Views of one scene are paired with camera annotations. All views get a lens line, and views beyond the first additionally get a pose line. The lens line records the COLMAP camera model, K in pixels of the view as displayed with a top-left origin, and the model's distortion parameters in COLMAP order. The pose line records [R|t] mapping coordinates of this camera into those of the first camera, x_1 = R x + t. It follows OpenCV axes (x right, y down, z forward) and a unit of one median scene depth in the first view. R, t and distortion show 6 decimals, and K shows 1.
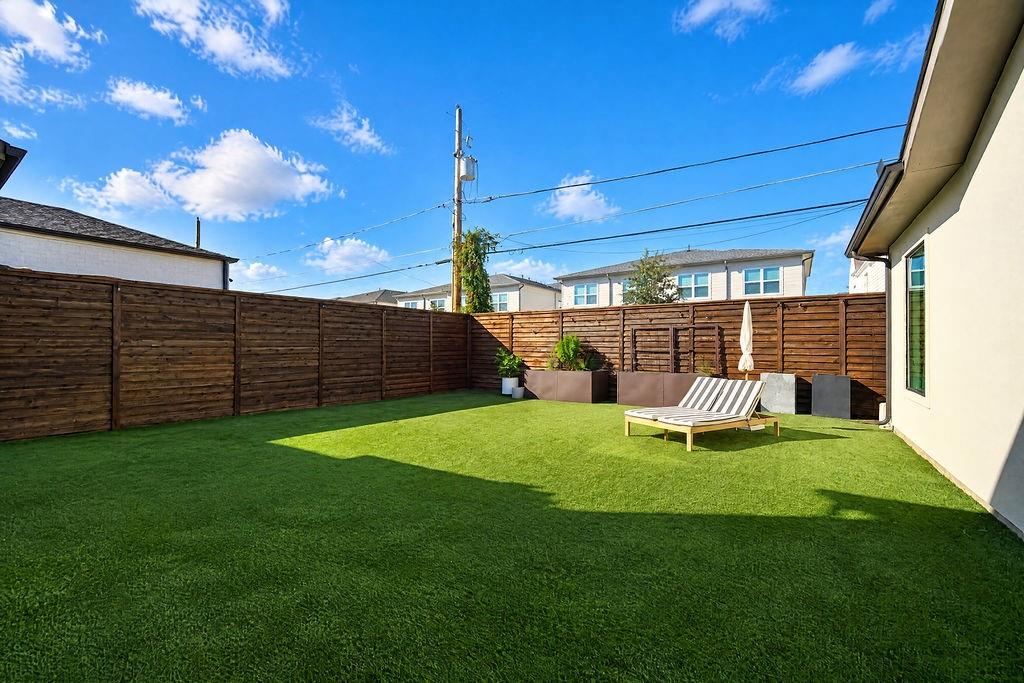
lens RADIAL K [[424.6, 0, 514.3], [0, 424.6, 345.4], [0, 0, 1]] dist [-0.002860, -0.000720]
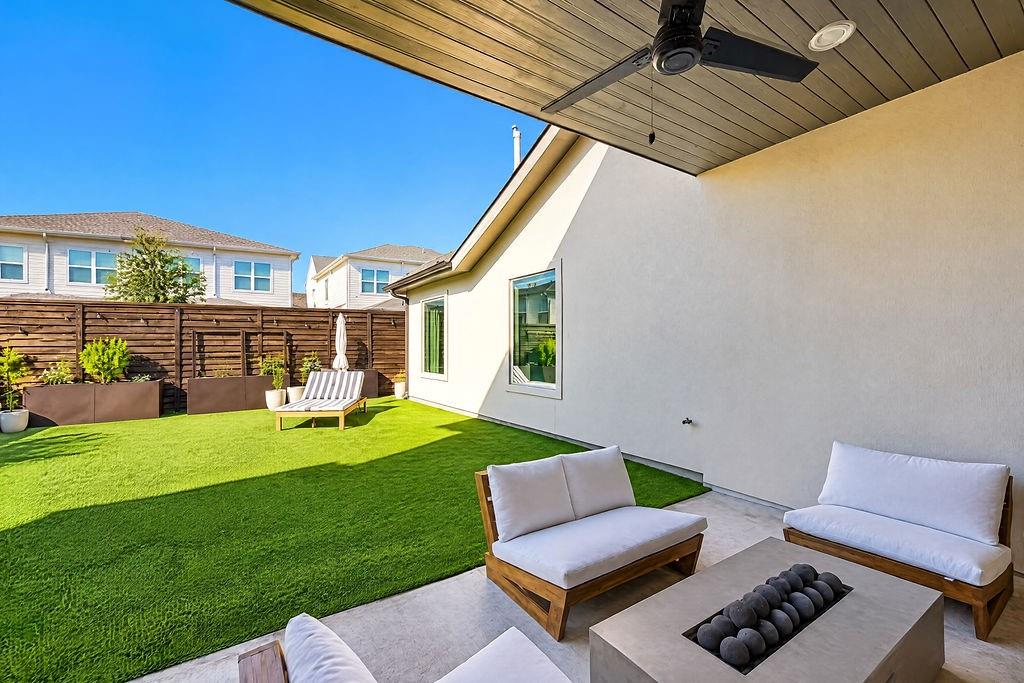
lens RADIAL K [[424.6, 0, 514.3], [0, 424.6, 345.4], [0, 0, 1]] dist [-0.002860, -0.000720]
pose [[0.389478, 0.005190, 0.921021, -0.322118], [0.004723, 0.999960, -0.007632, 0.001082], [-0.921024, 0.007323, 0.389438, -0.006945]]
